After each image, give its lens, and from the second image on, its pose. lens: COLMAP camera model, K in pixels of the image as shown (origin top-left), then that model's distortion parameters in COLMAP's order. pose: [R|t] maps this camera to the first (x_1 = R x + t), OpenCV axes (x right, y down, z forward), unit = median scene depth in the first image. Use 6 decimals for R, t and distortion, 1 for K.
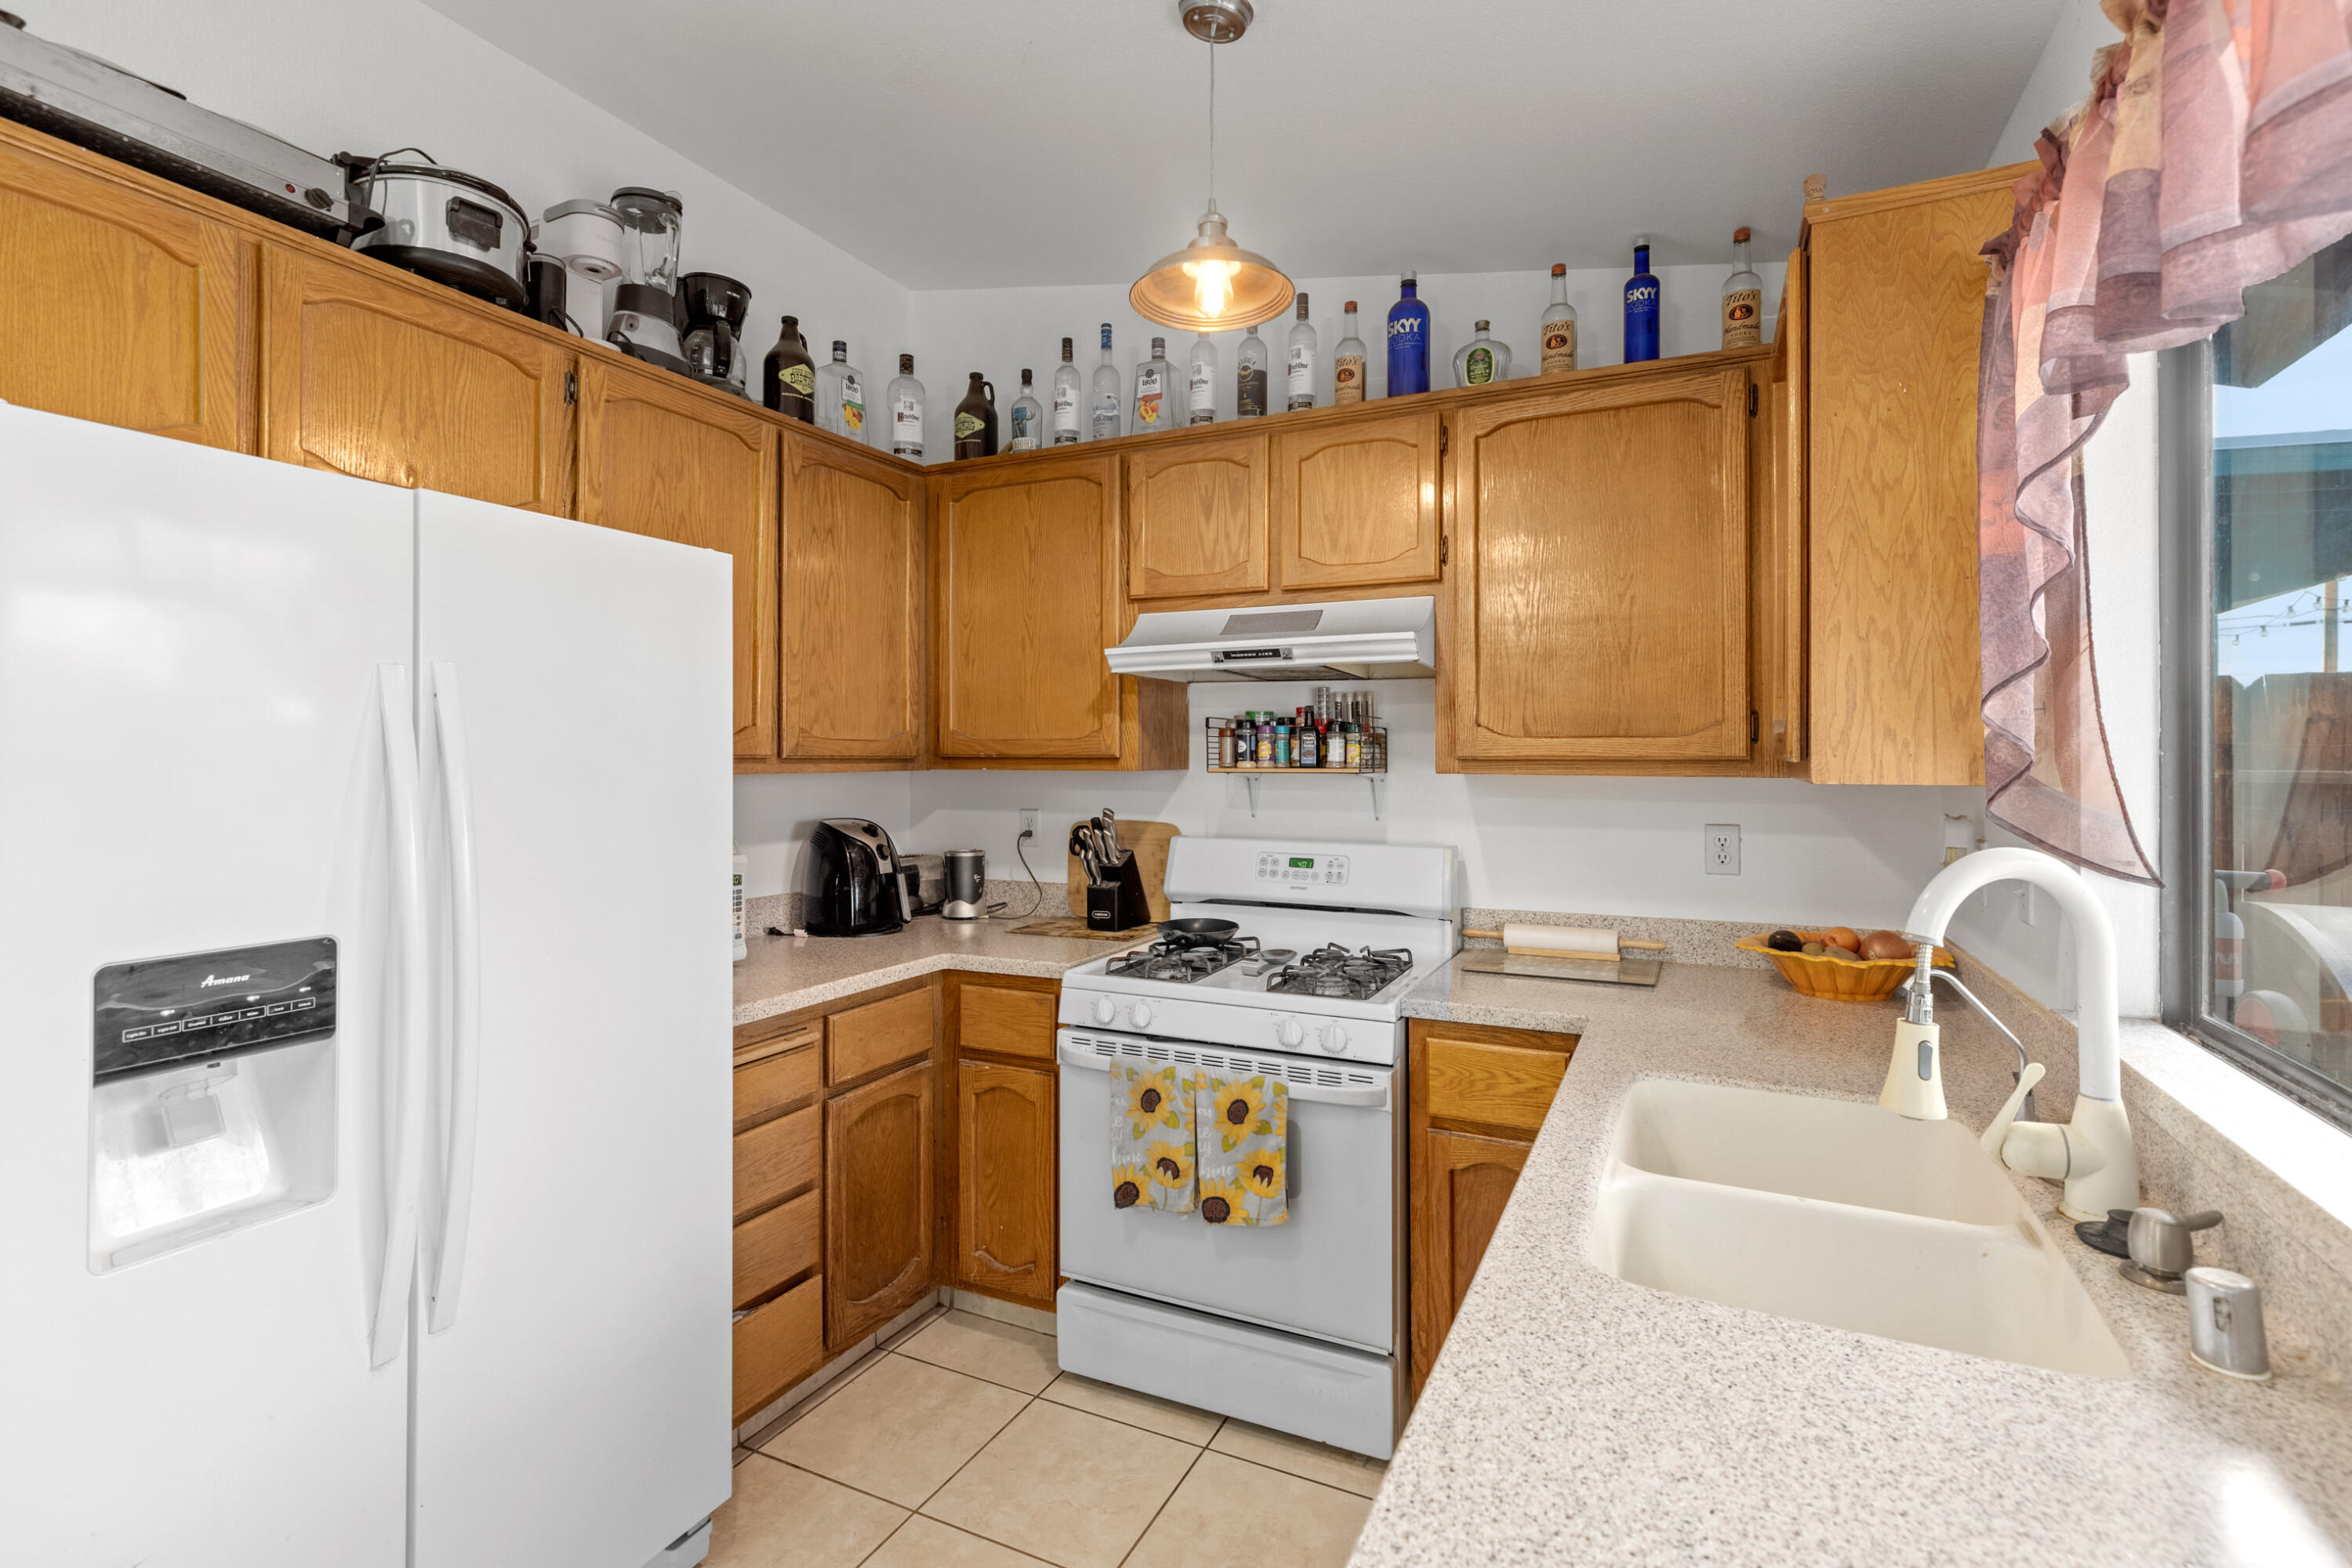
lens RADIAL K [[1073.5, 0, 1178.1], [0, 1073.5, 752.7], [0, 0, 1]] dist [0.005759, -0.000248]
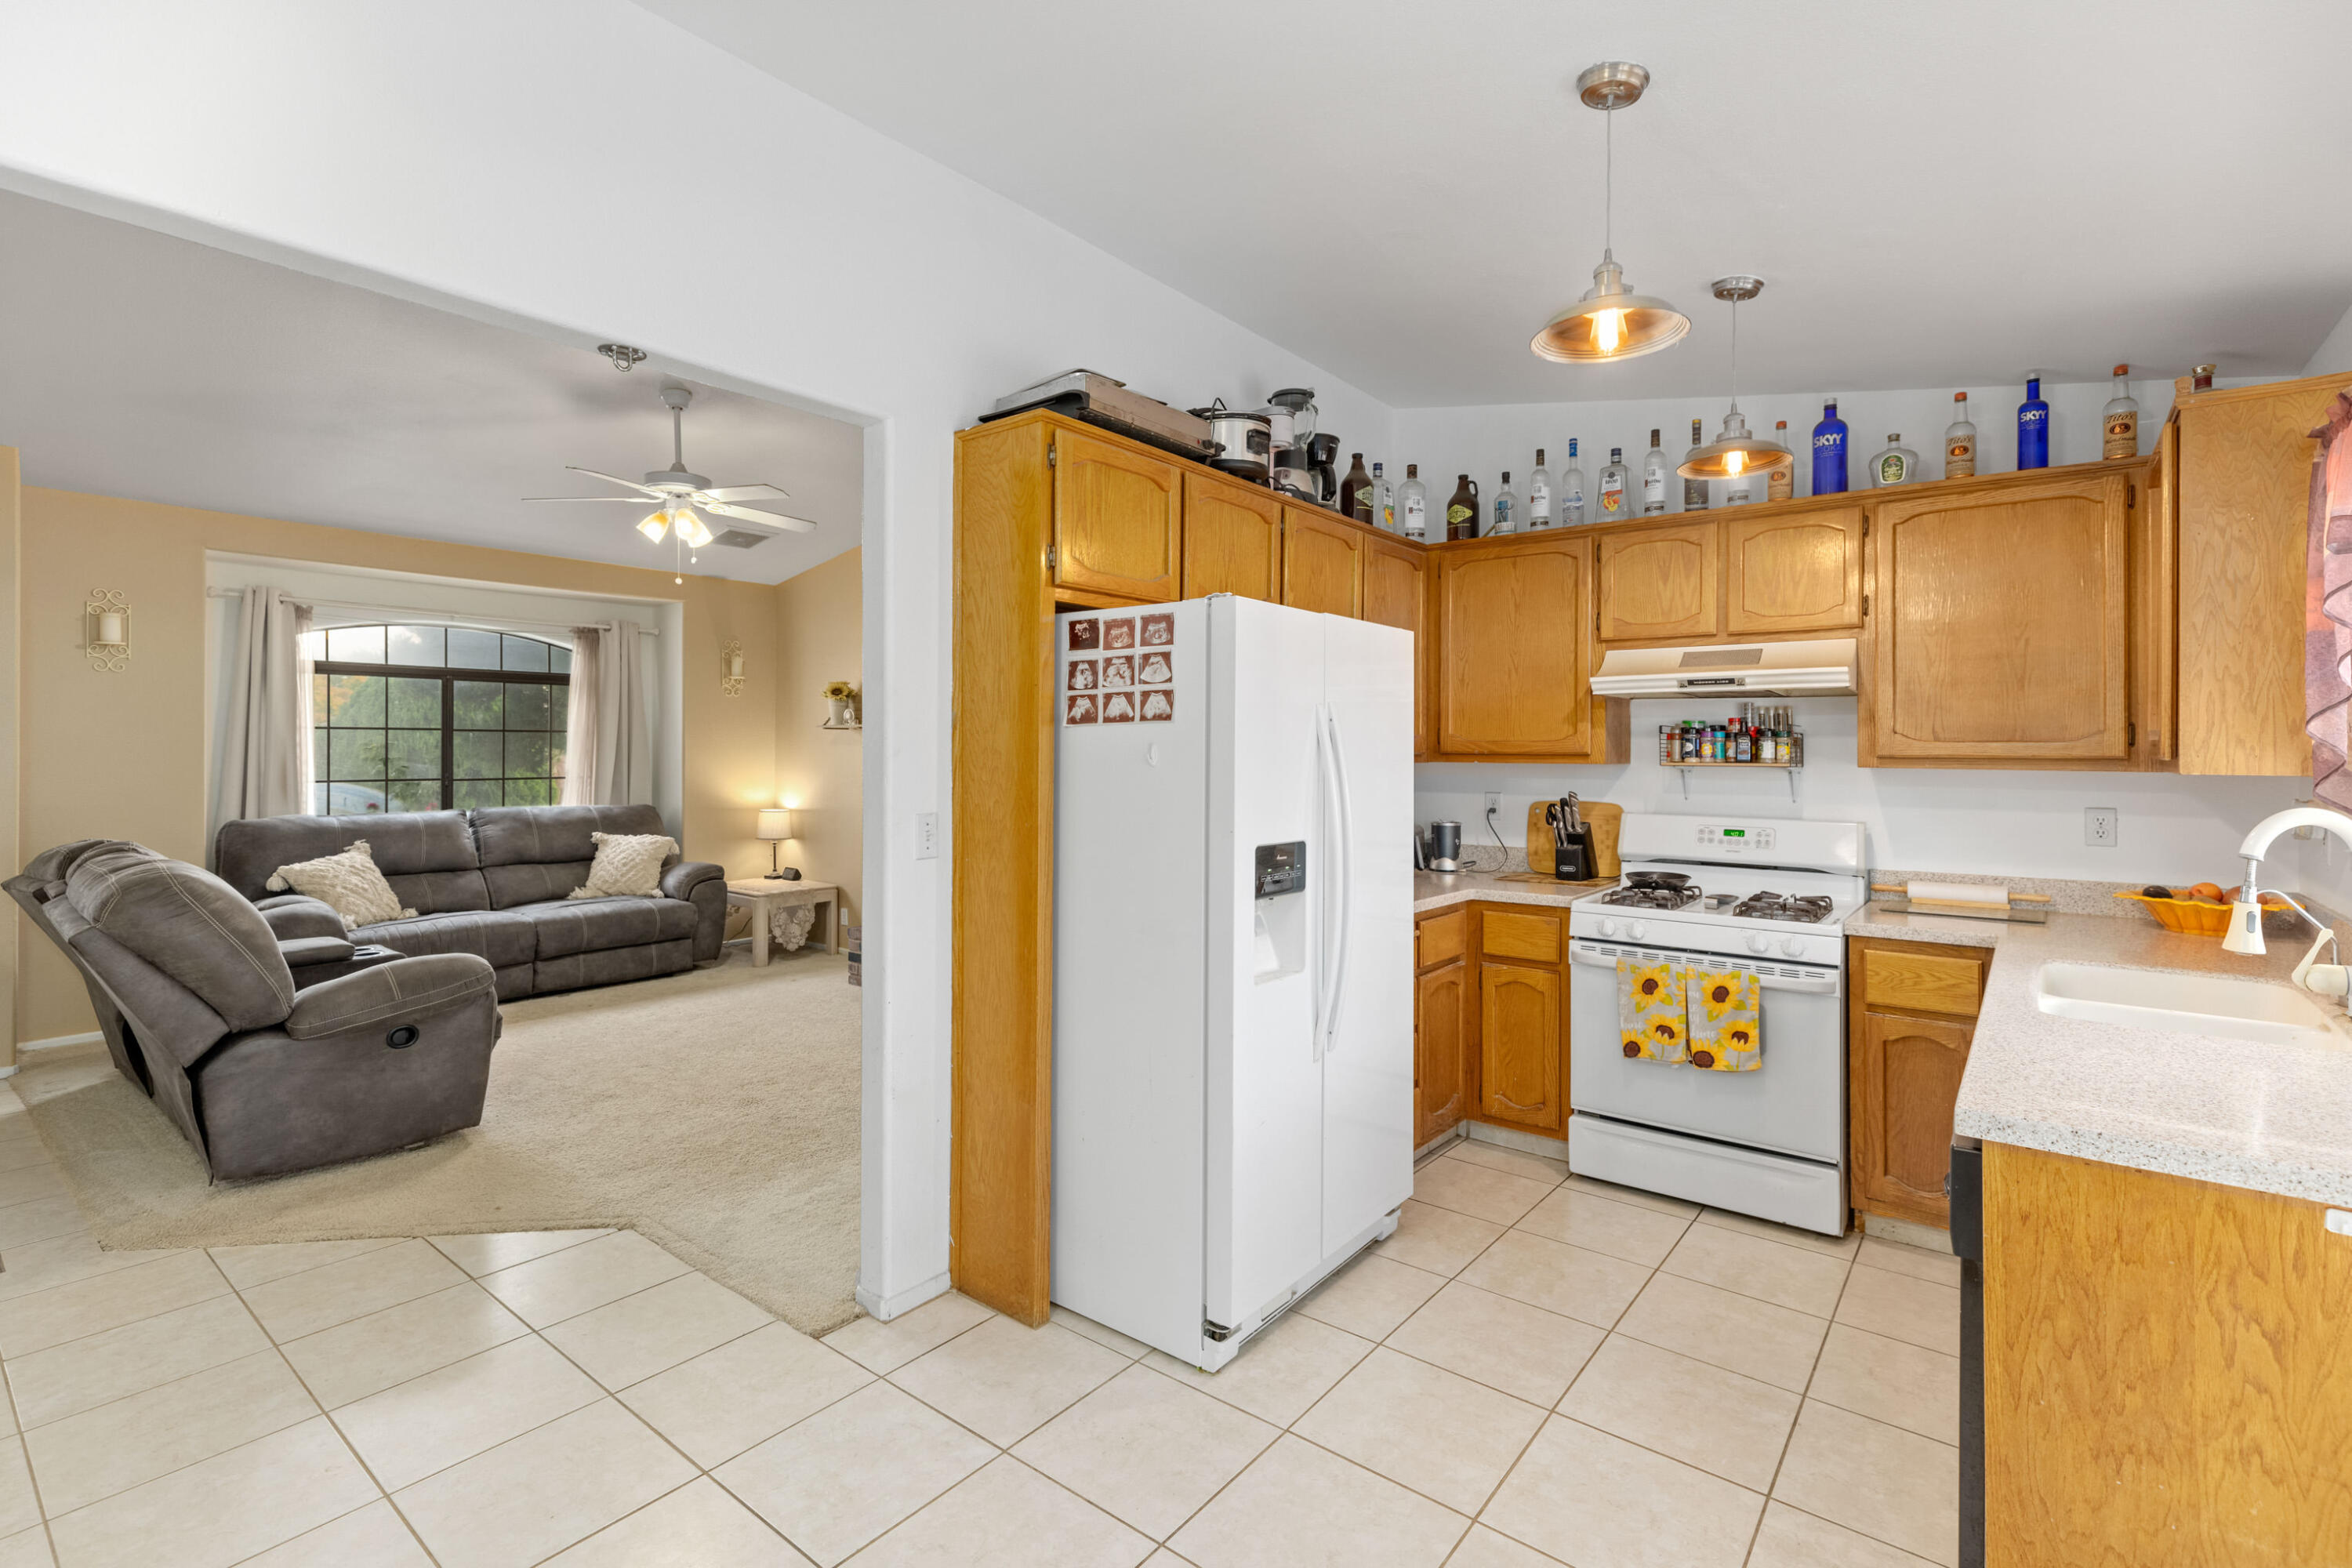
lens RADIAL K [[1073.5, 0, 1172.9], [0, 1073.5, 745.8], [0, 0, 1]] dist [0.005759, -0.000248]
pose [[0.975431, 0.004651, -0.220254, -0.325162], [-0.005540, 0.999979, -0.003416, 0.001272], [0.220234, 0.004553, 0.975437, -0.561200]]
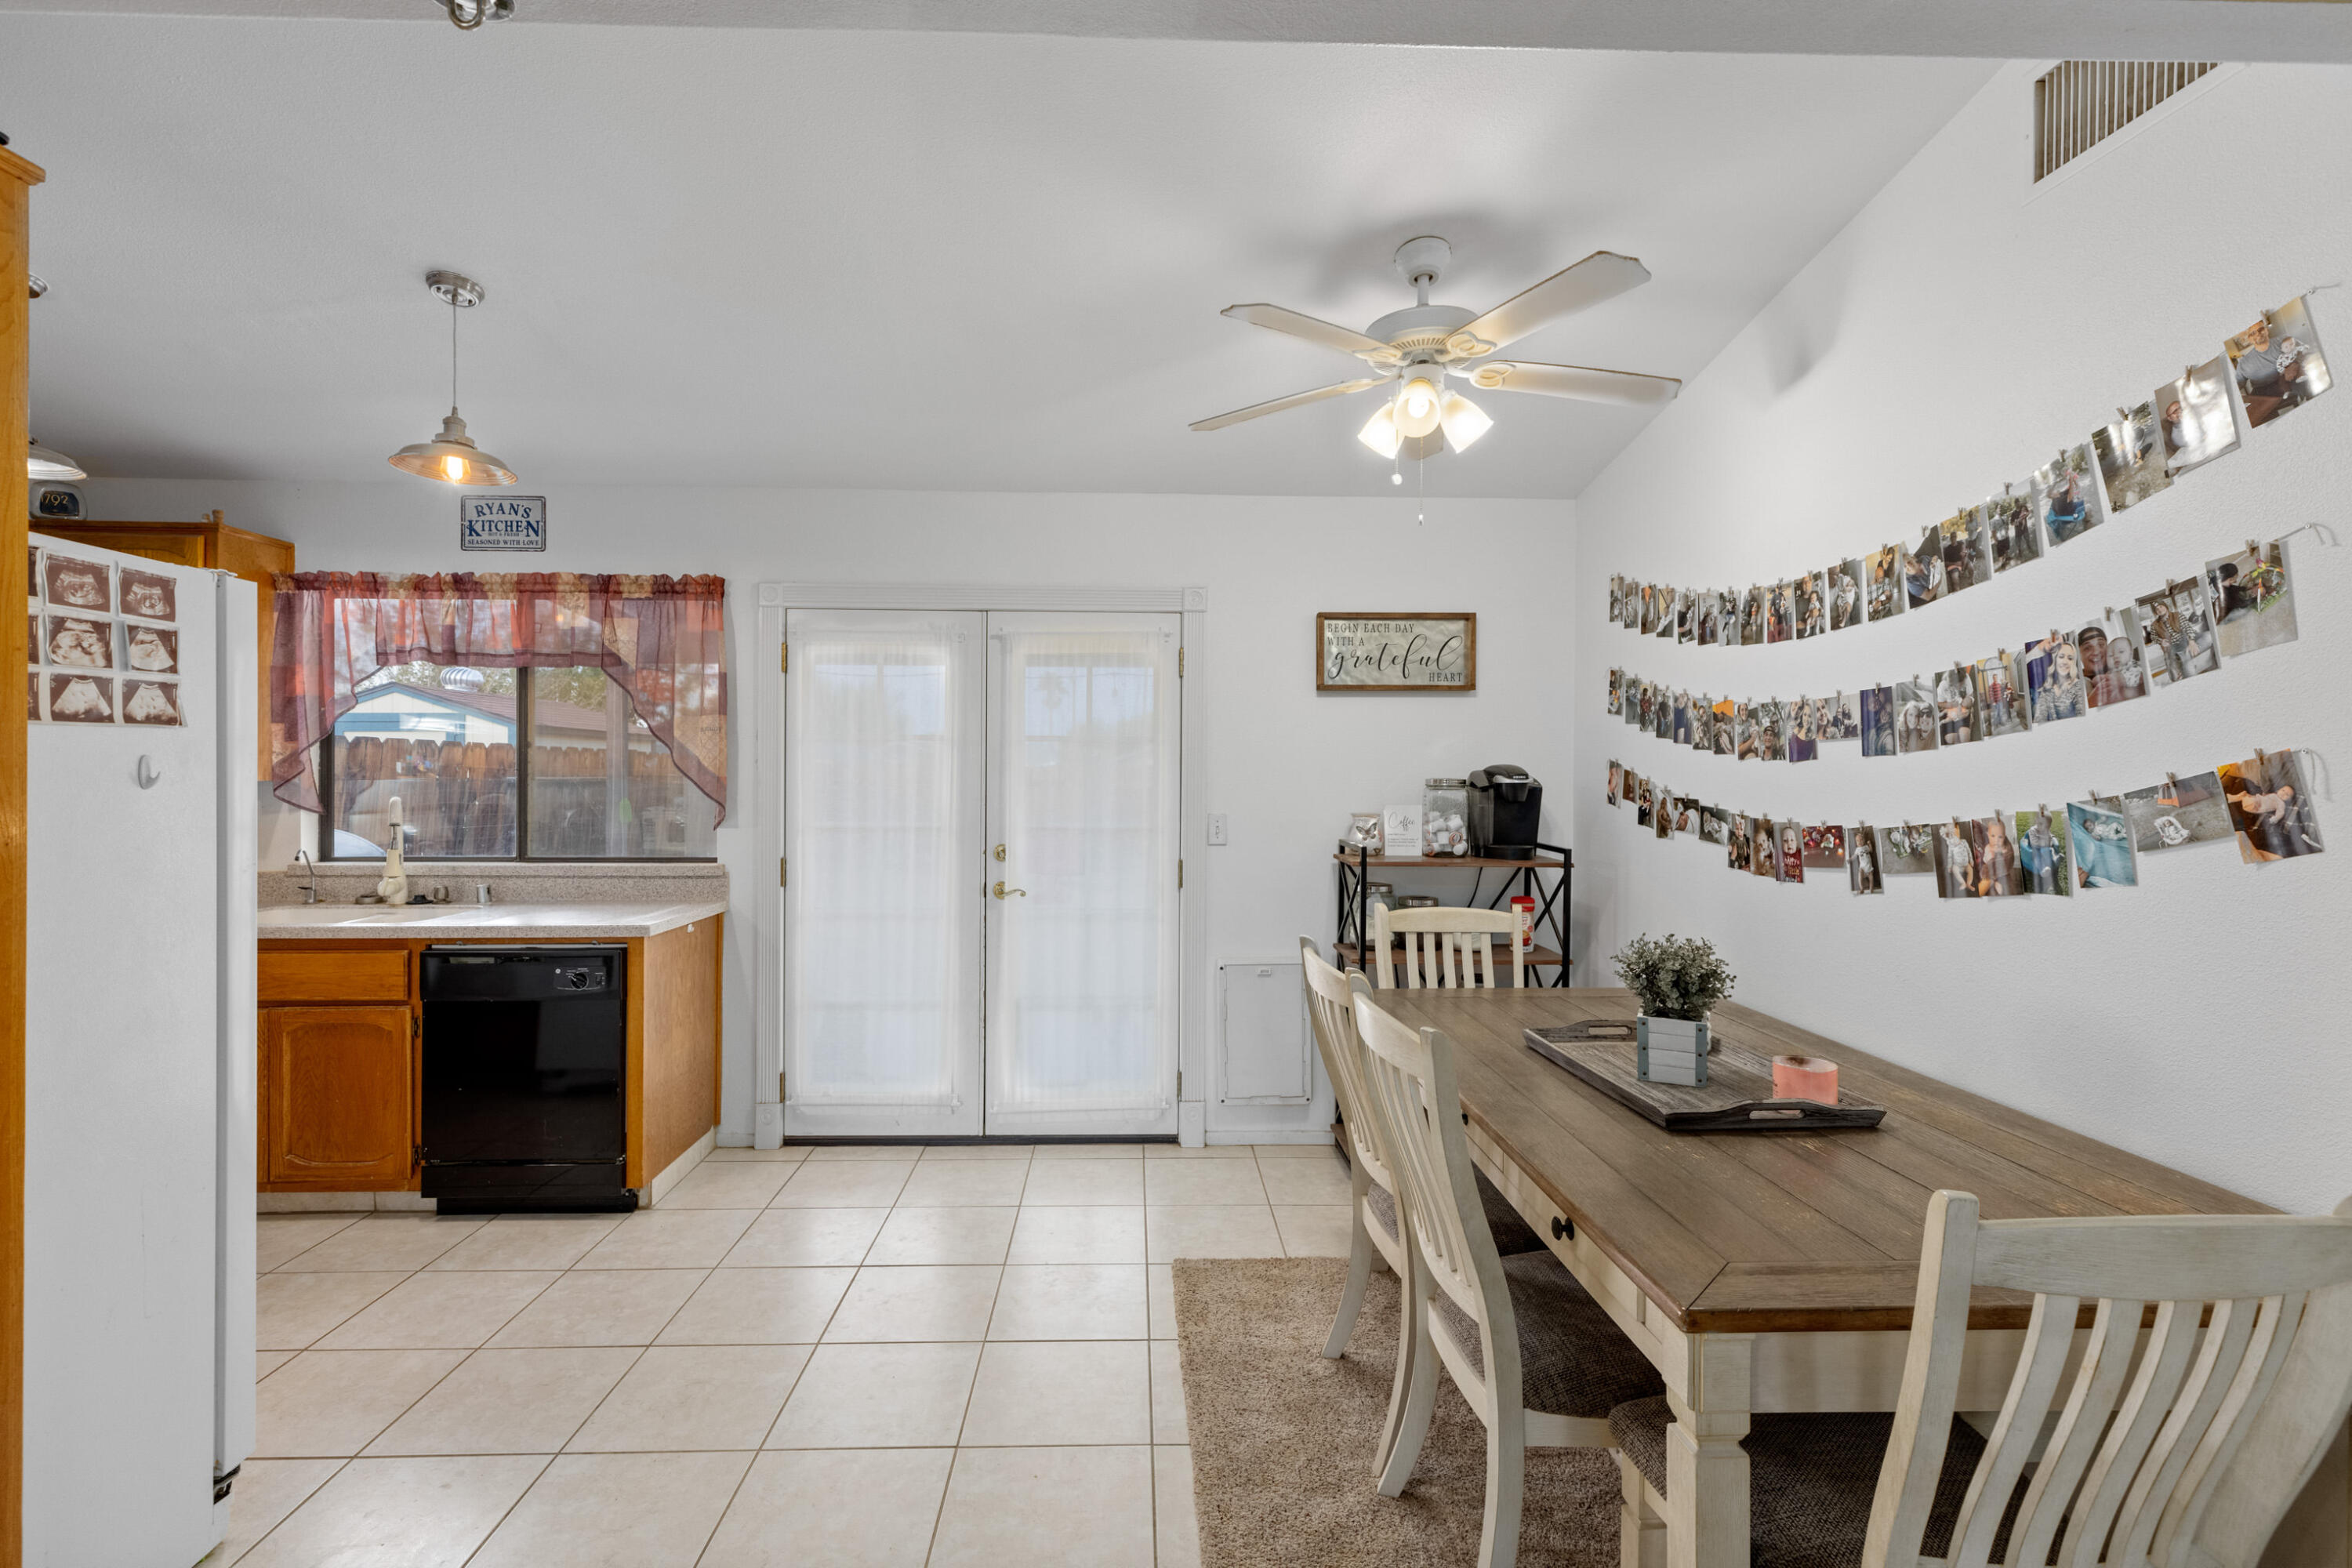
lens RADIAL K [[1073.5, 0, 1157.6], [0, 1073.5, 782.2], [0, 0, 1]] dist [0.005759, -0.000248]
pose [[-0.459793, -0.007675, 0.887993, -1.569733], [-0.005259, 0.999969, 0.005920, 0.005552], [-0.888010, -0.001948, -0.459819, 0.189518]]
